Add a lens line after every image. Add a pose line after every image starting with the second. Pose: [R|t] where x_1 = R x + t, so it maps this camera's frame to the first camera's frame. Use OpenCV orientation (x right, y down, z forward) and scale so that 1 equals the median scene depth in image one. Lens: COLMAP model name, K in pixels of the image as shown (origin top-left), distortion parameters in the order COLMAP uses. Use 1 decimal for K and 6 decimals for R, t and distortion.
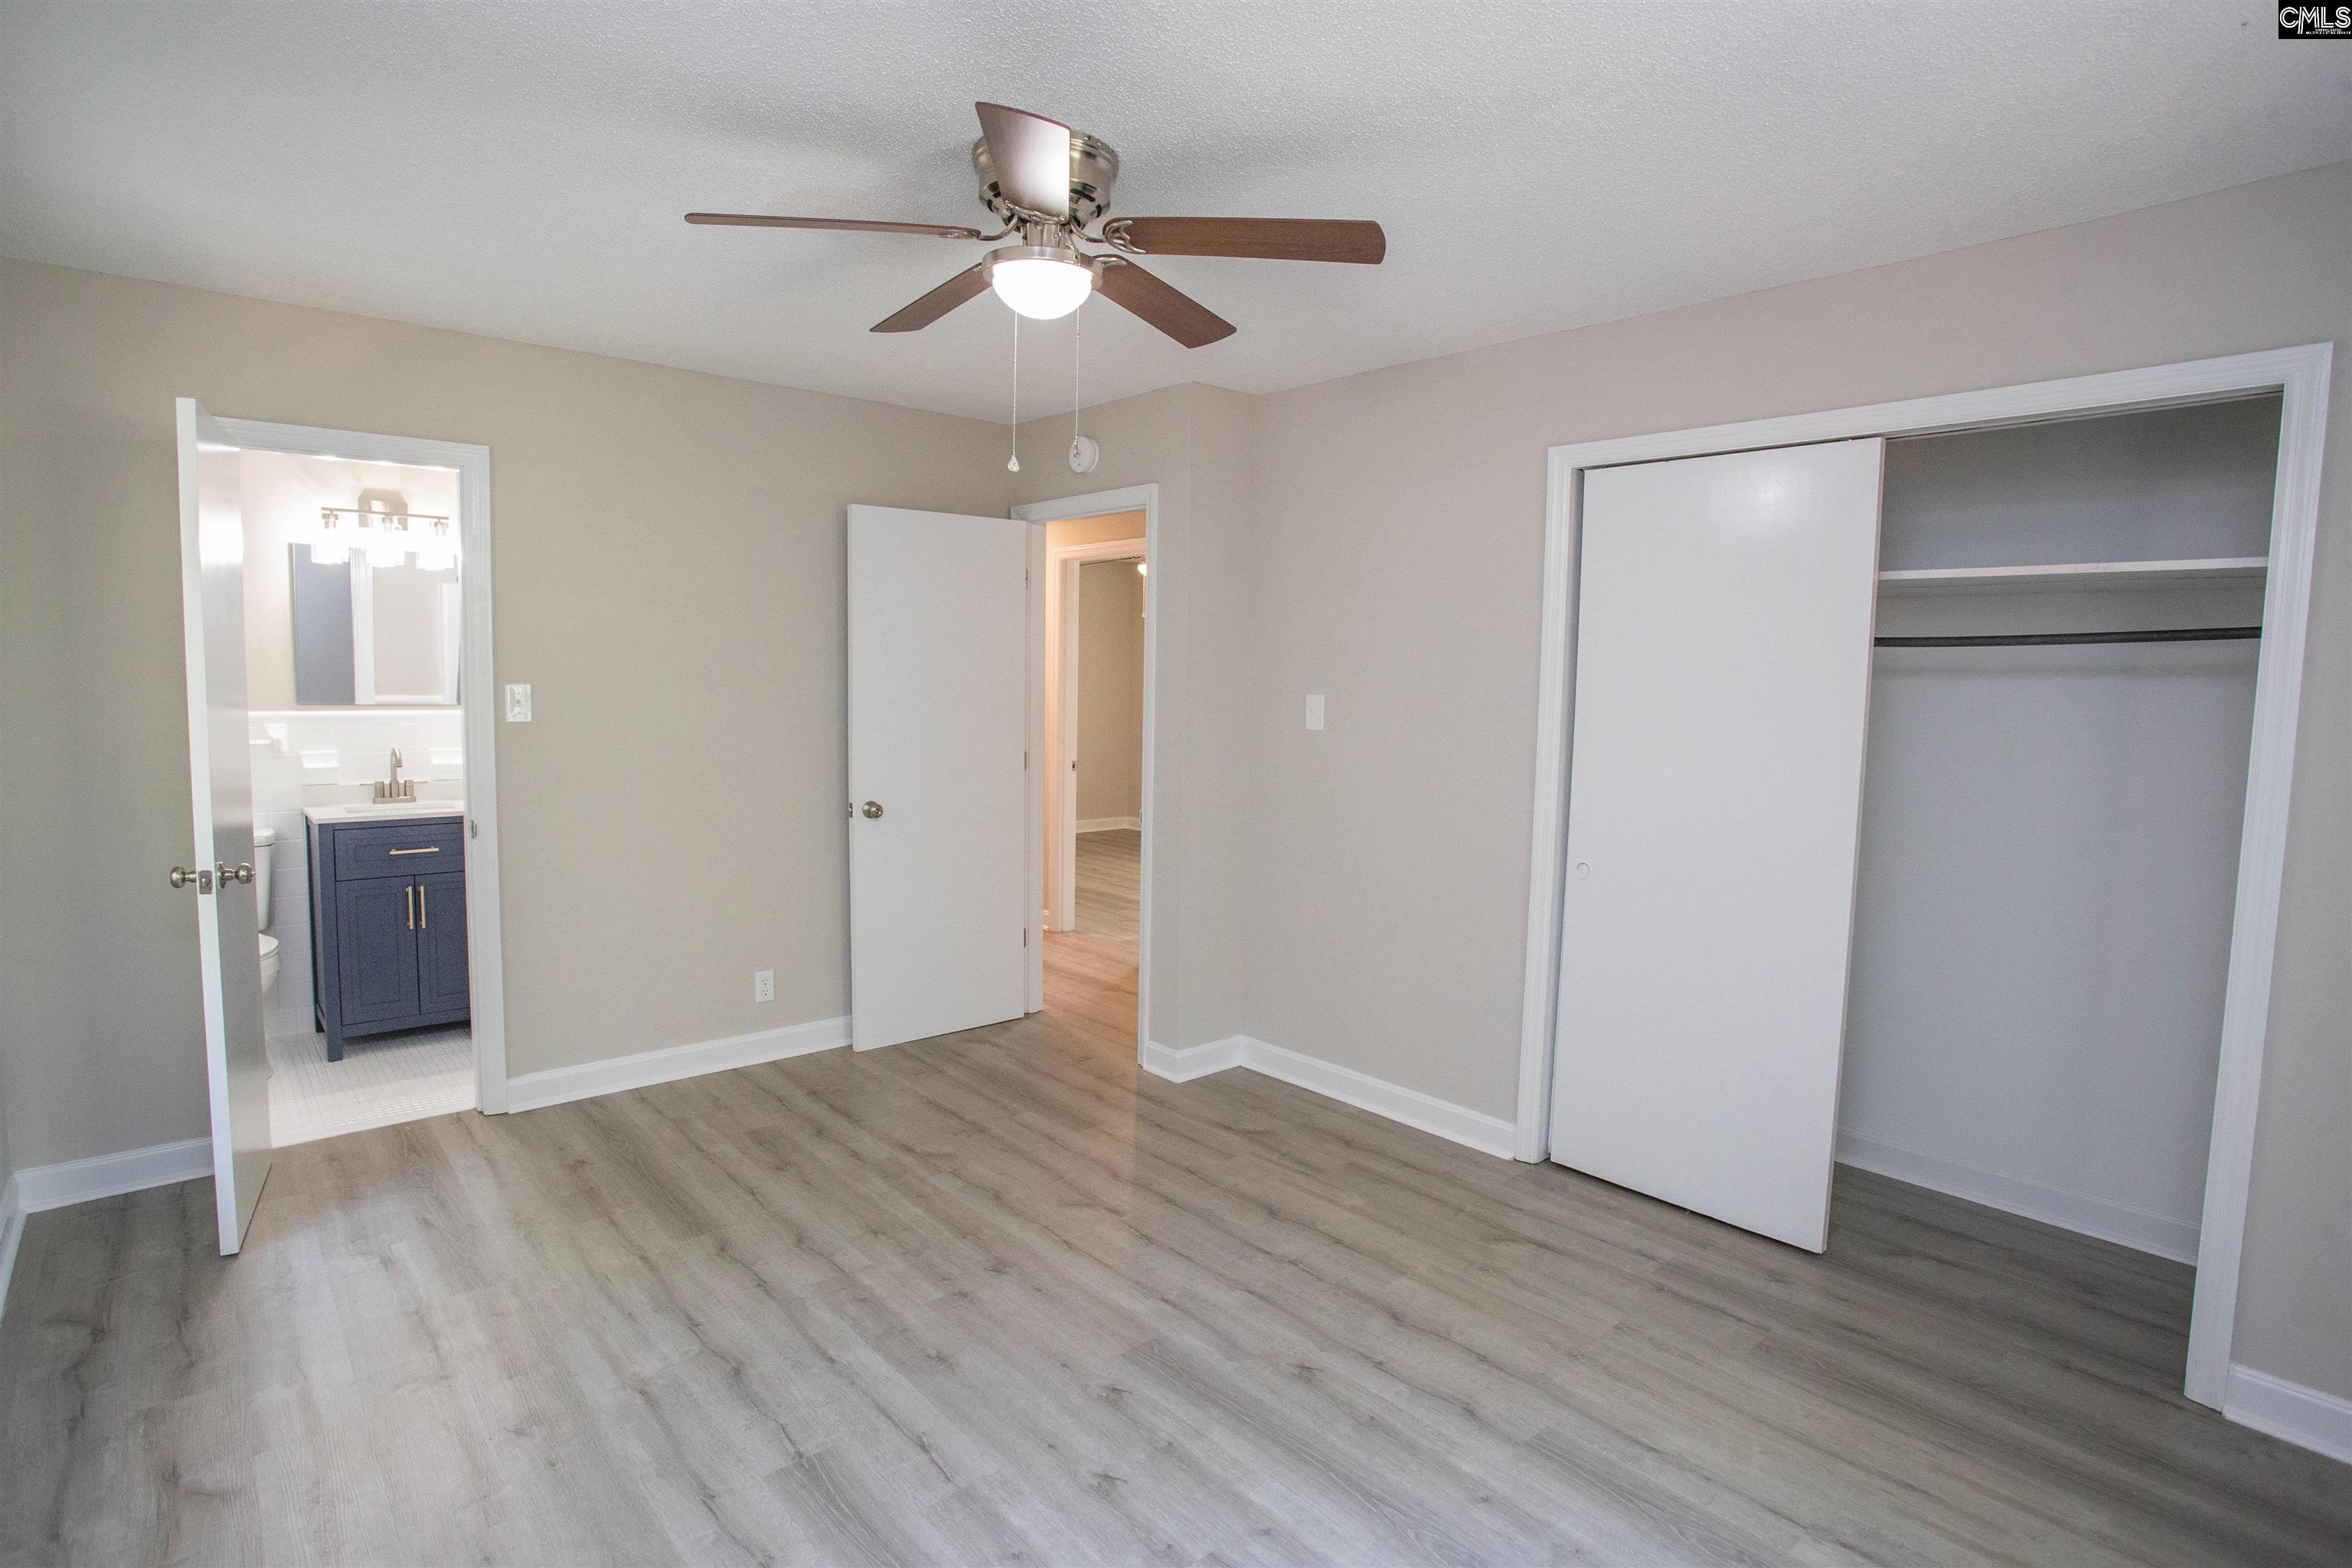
lens RADIAL K [[1142.0, 0, 1095.2], [0, 1142.0, 775.8], [0, 0, 1]] dist [-0.054451, 0.023253]
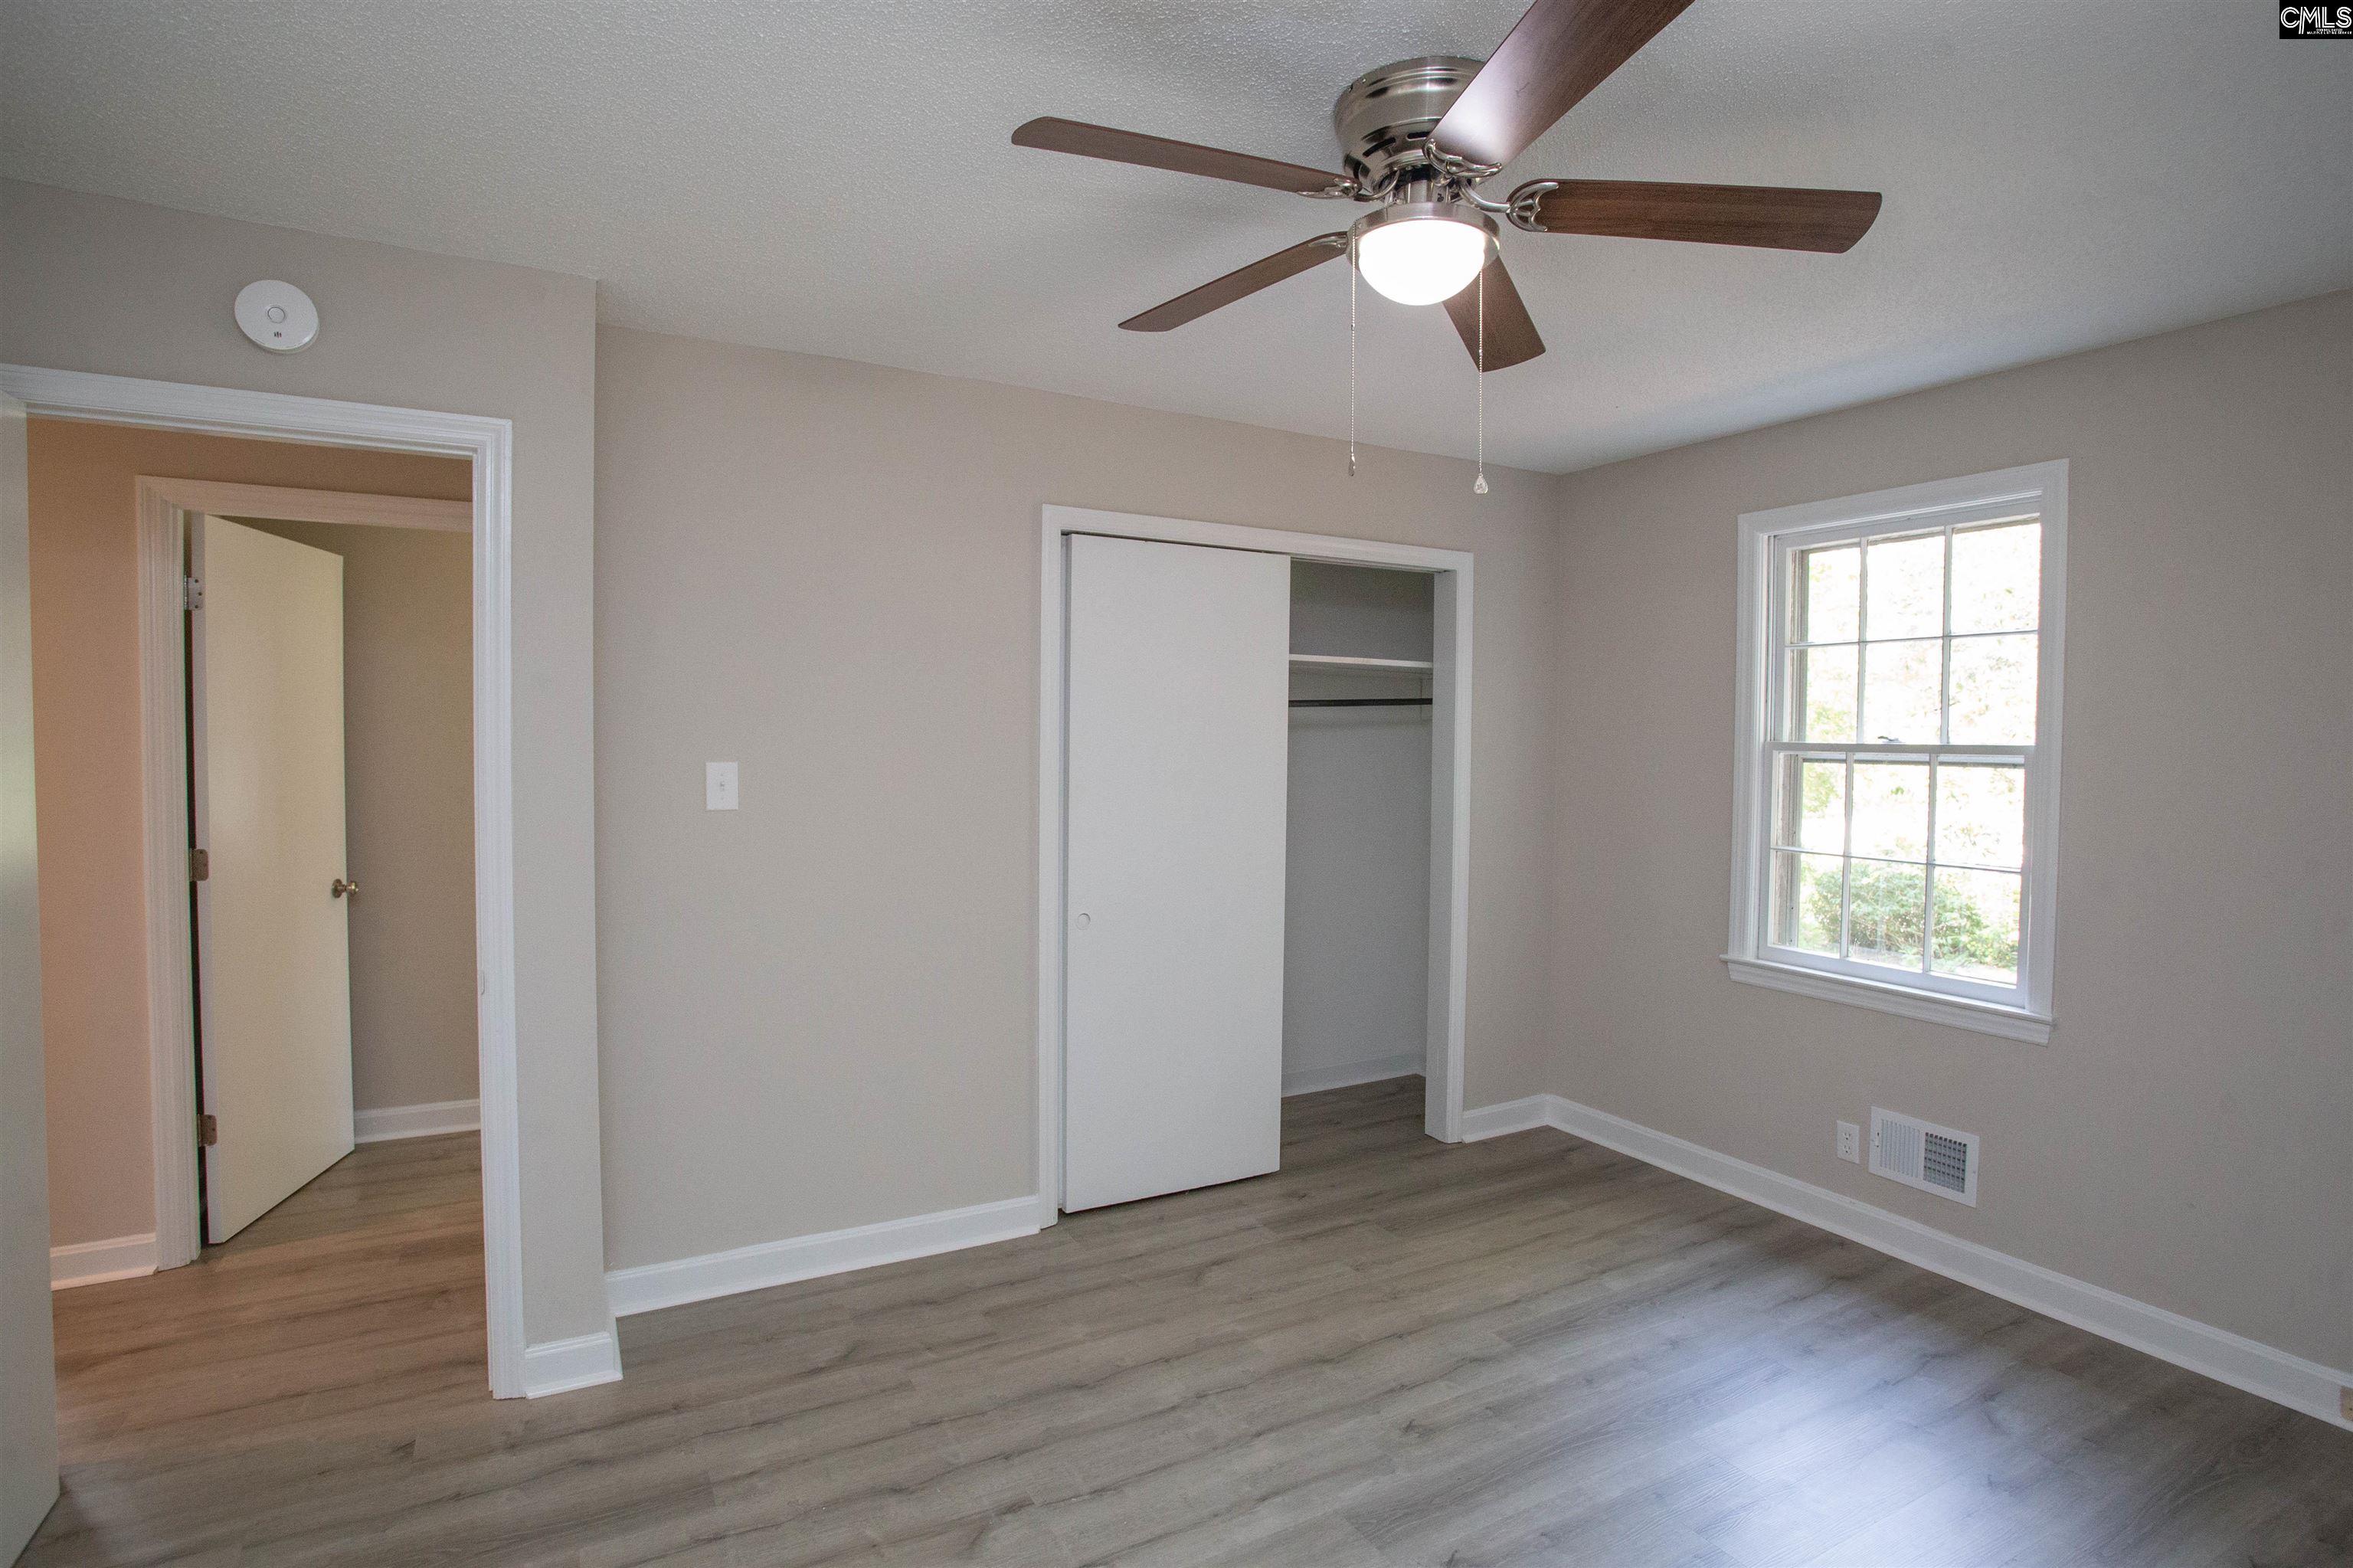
lens RADIAL K [[1233.8, 0, 1123.4], [0, 1233.8, 783.9], [0, 0, 1]] dist [-0.070892, 0.031224]
pose [[0.199456, -0.060580, 0.978032, -0.615914], [0.082818, 0.995558, 0.044776, -0.082510], [-0.976401, 0.072067, 0.203588, 0.683124]]
